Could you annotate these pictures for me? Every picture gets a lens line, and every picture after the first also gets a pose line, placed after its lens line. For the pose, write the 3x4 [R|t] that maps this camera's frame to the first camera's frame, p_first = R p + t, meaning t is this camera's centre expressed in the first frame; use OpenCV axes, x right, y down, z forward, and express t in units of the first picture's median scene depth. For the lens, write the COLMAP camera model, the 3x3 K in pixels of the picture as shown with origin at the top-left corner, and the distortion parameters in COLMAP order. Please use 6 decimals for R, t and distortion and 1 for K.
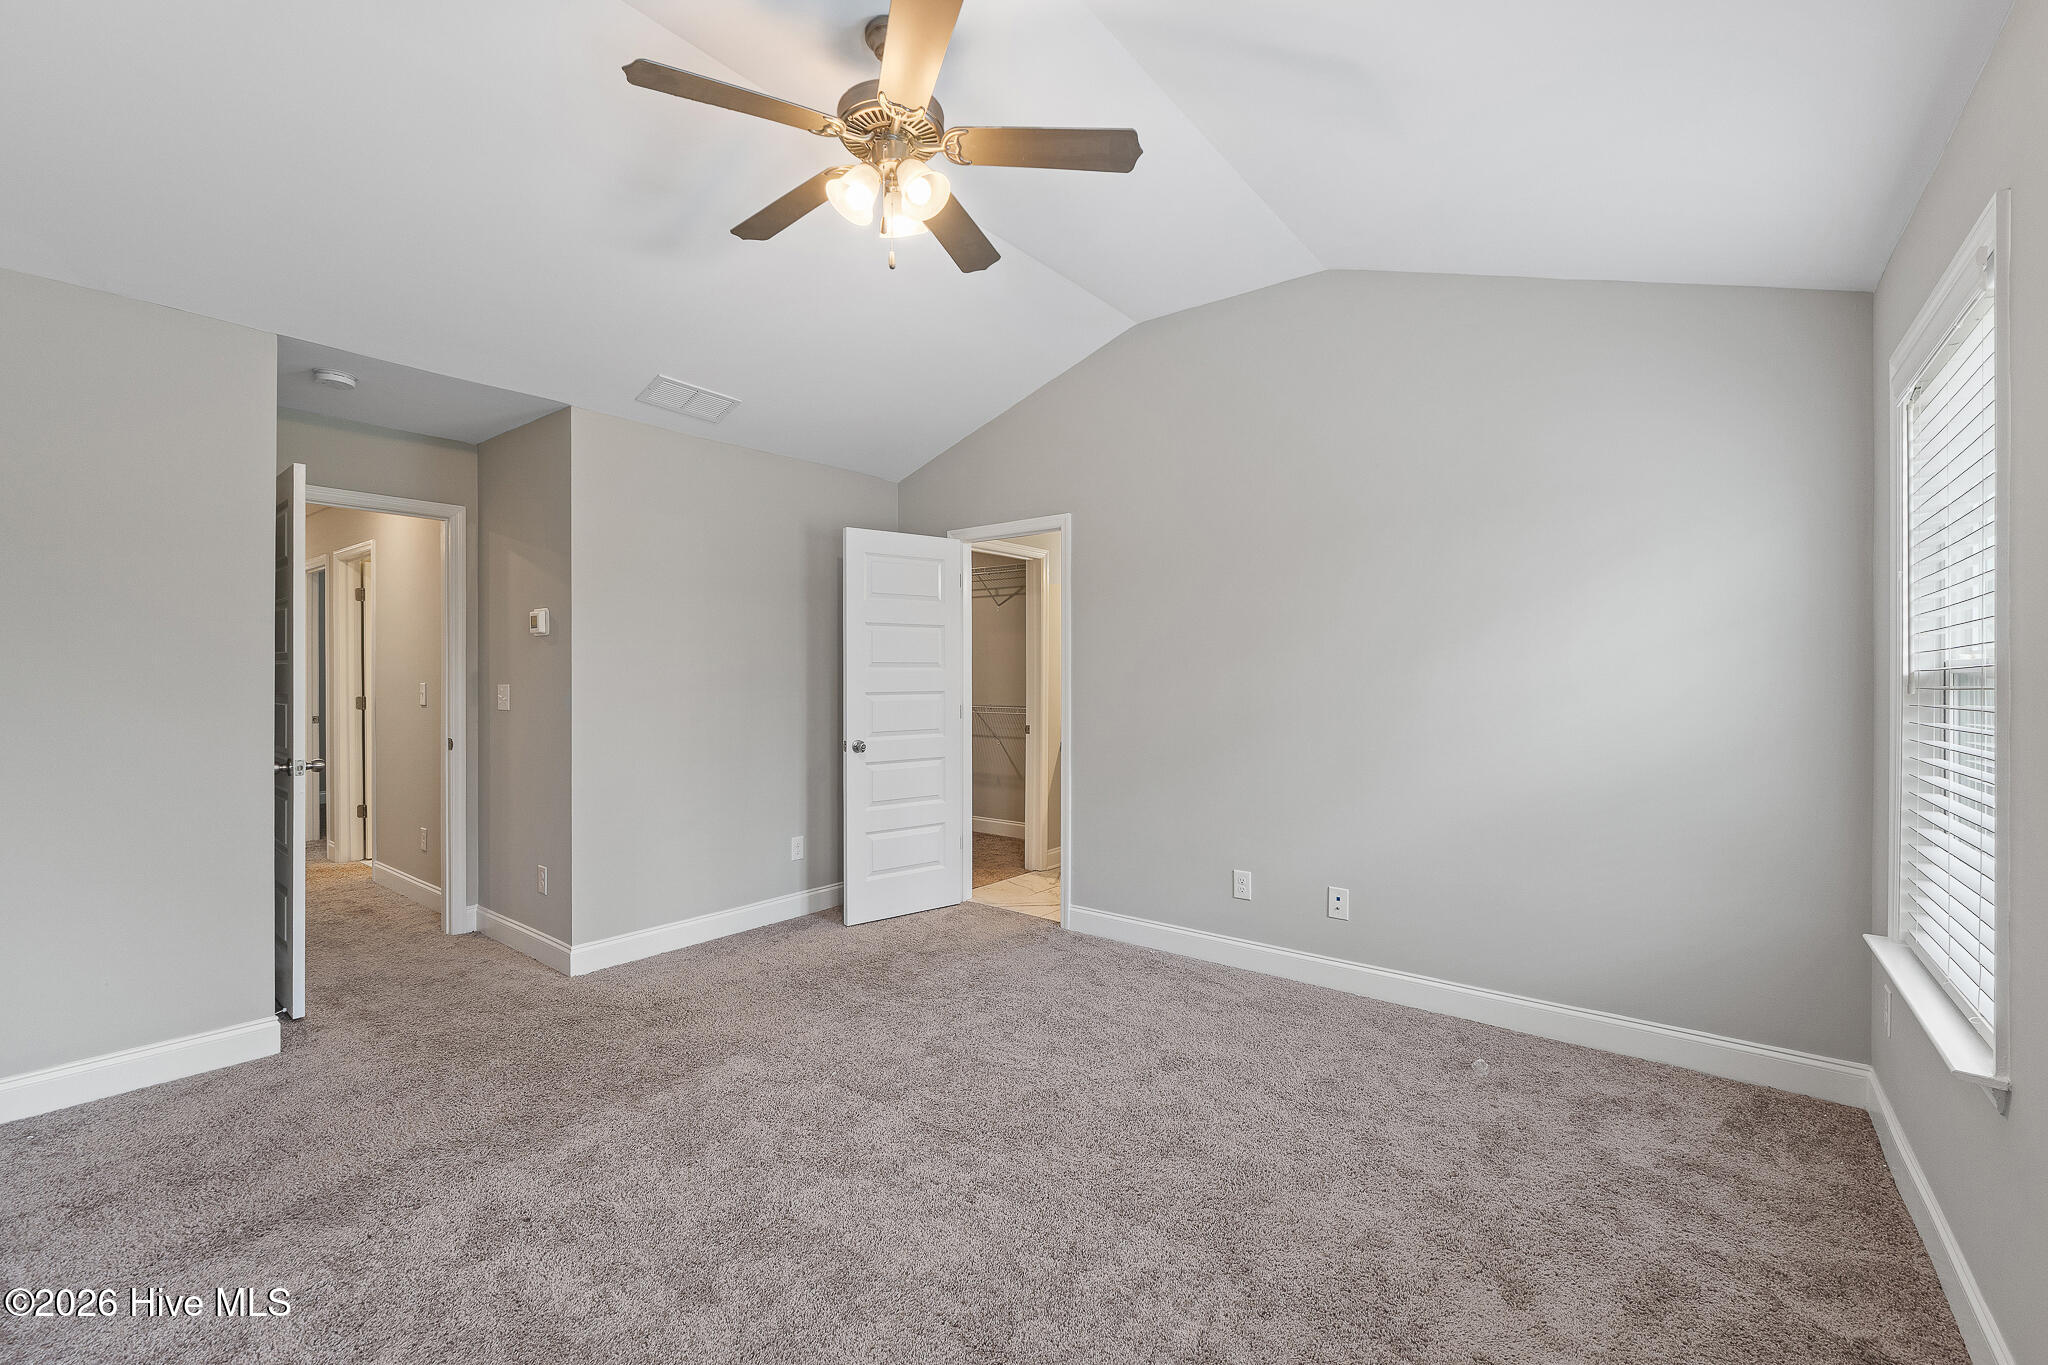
lens RADIAL K [[879.4, 0, 1020.0], [0, 879.4, 678.8], [0, 0, 1]] dist [0.003144, -0.000555]
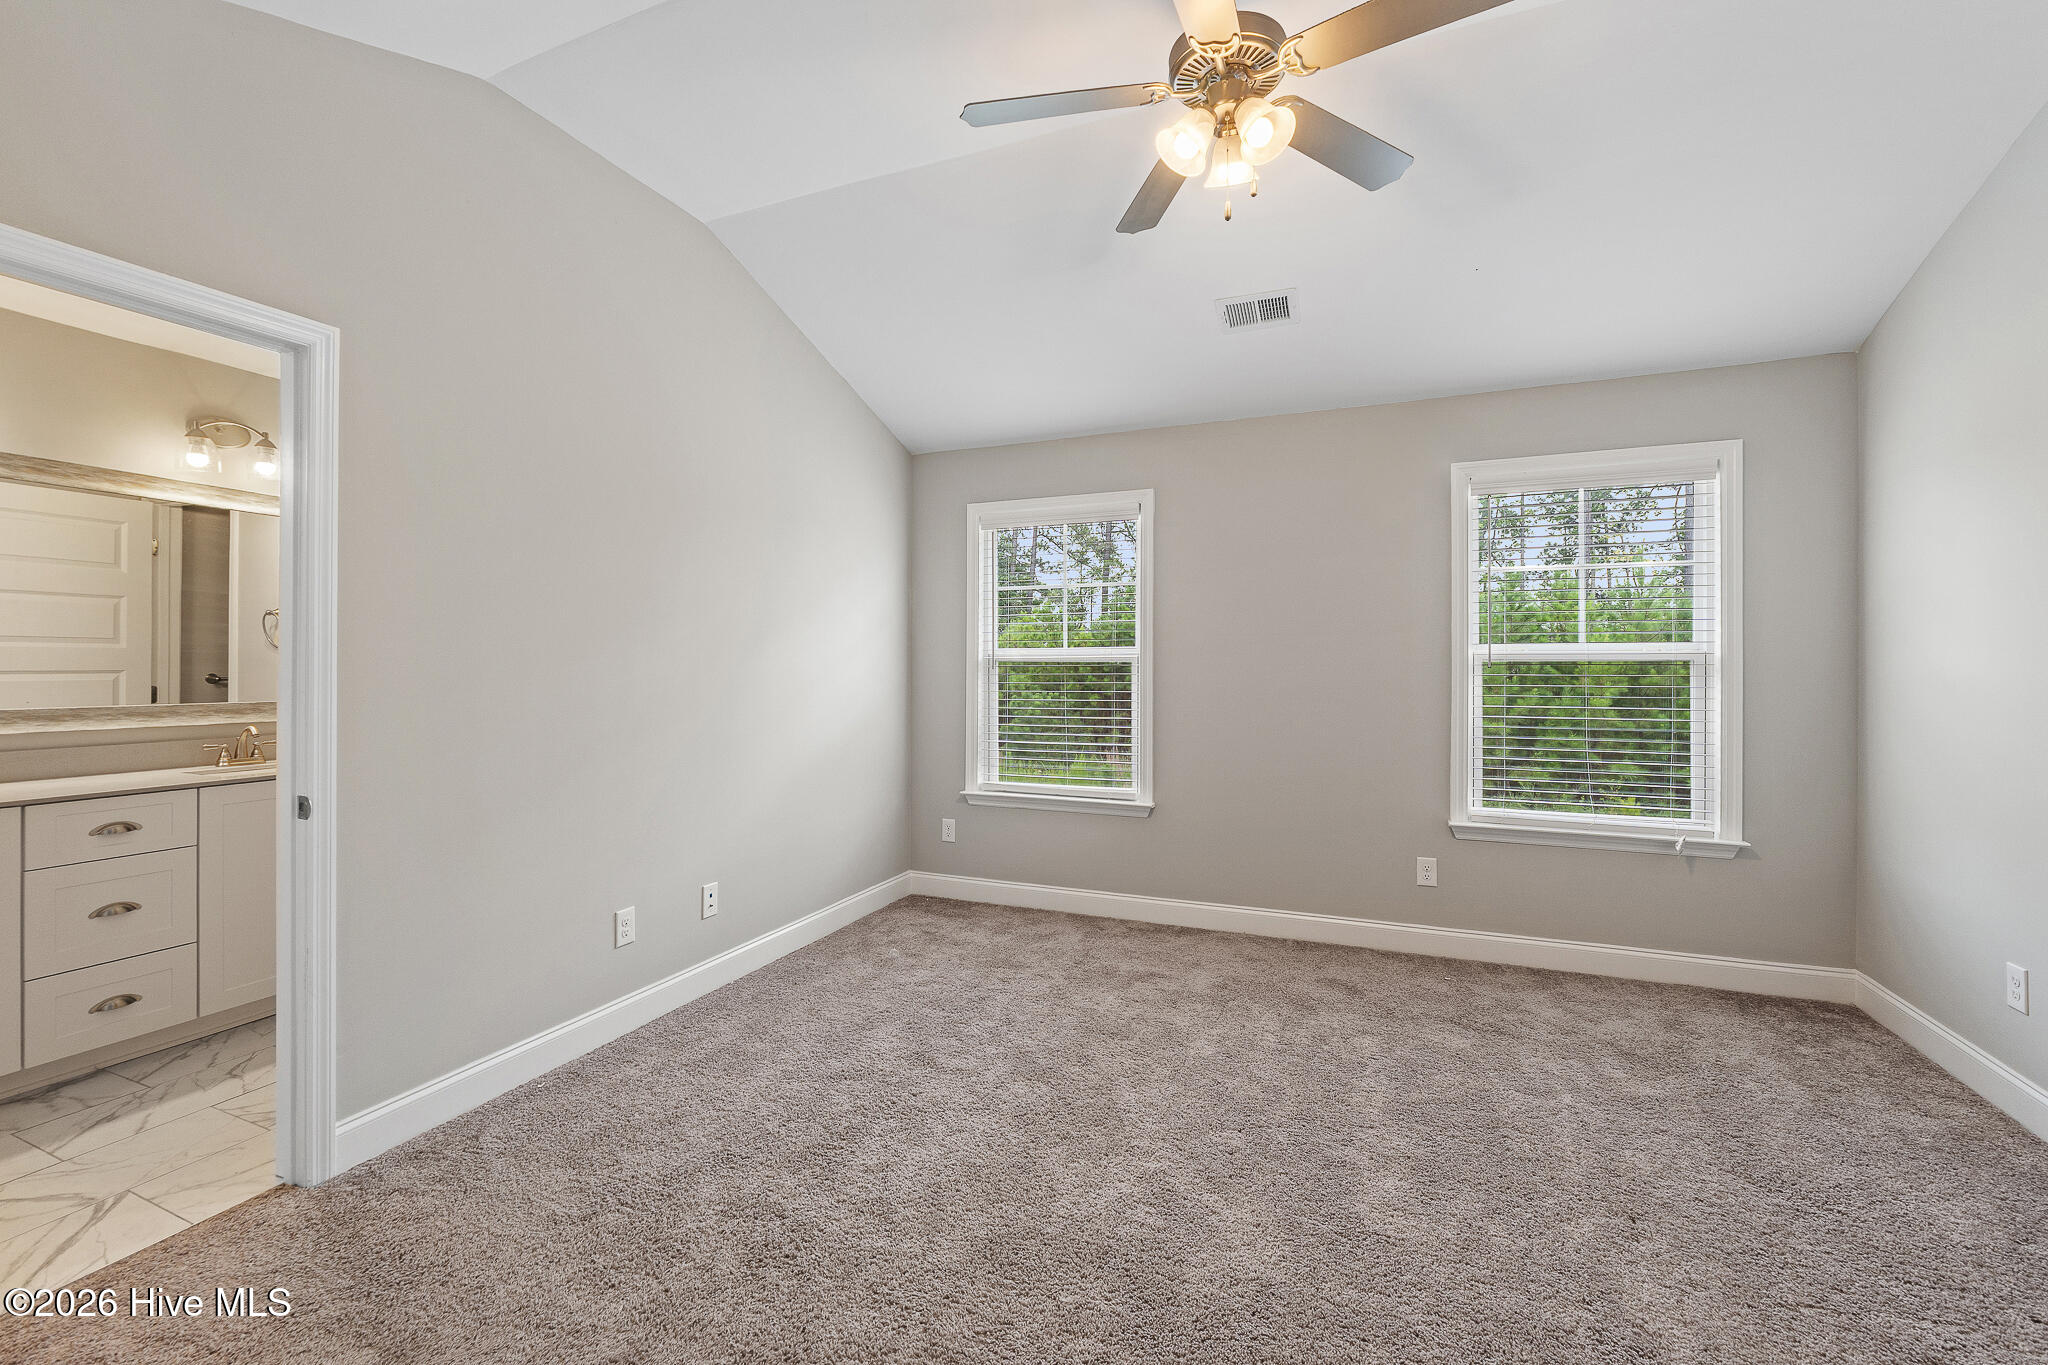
lens RADIAL K [[879.4, 0, 1012.0], [0, 879.4, 670.3], [0, 0, 1]] dist [0.003144, -0.000555]
pose [[-0.272280, -0.015147, 0.962099, -0.733377], [-0.004742, 0.999885, 0.014400, -0.009139], [-0.962206, -0.000641, -0.272320, 1.088634]]
